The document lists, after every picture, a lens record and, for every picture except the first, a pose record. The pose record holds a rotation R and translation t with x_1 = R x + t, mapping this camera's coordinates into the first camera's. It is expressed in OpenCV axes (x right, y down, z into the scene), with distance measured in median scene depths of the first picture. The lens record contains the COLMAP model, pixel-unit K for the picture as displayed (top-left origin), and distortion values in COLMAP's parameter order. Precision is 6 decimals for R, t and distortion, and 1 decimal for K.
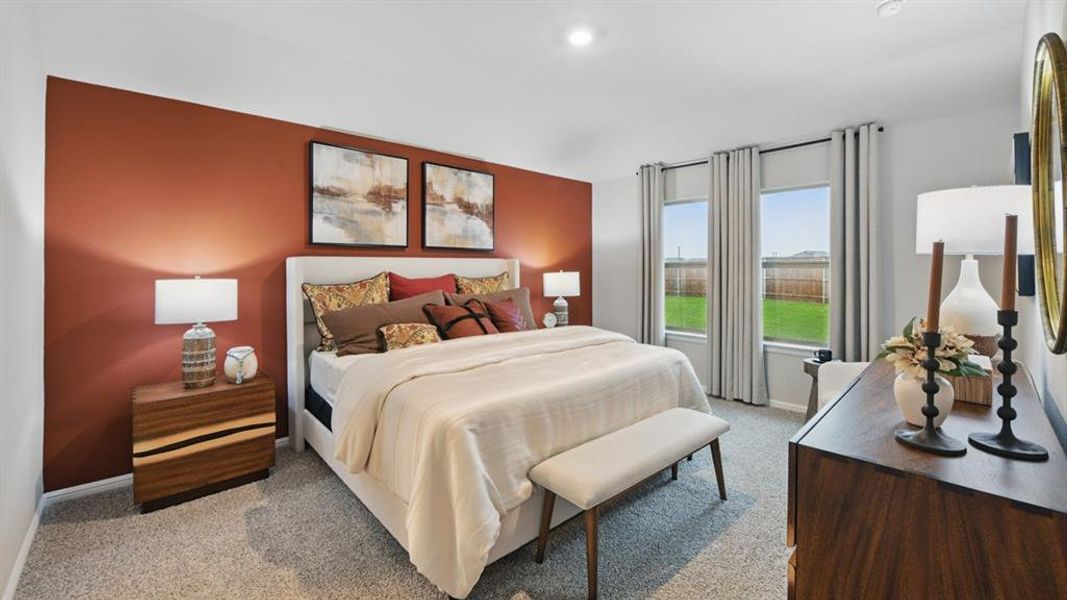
lens RADIAL K [[430.1, 0, 539.6], [0, 430.1, 284.1], [0, 0, 1]] dist [-0.005448, -0.000559]
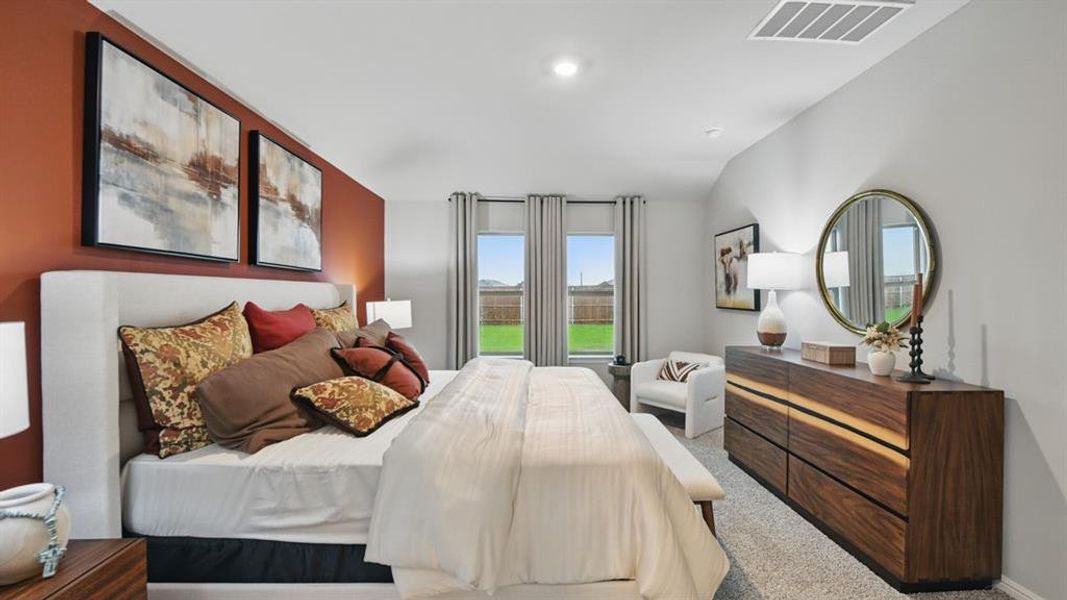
lens RADIAL K [[431.3, 0, 537.4], [0, 431.3, 307.4], [0, 0, 1]] dist [-0.002327, -0.000395]
pose [[0.655627, -0.019604, 0.754830, -0.509449], [0.027683, 0.999615, 0.001916, -0.009348], [-0.754577, 0.019640, 0.655918, 0.273048]]
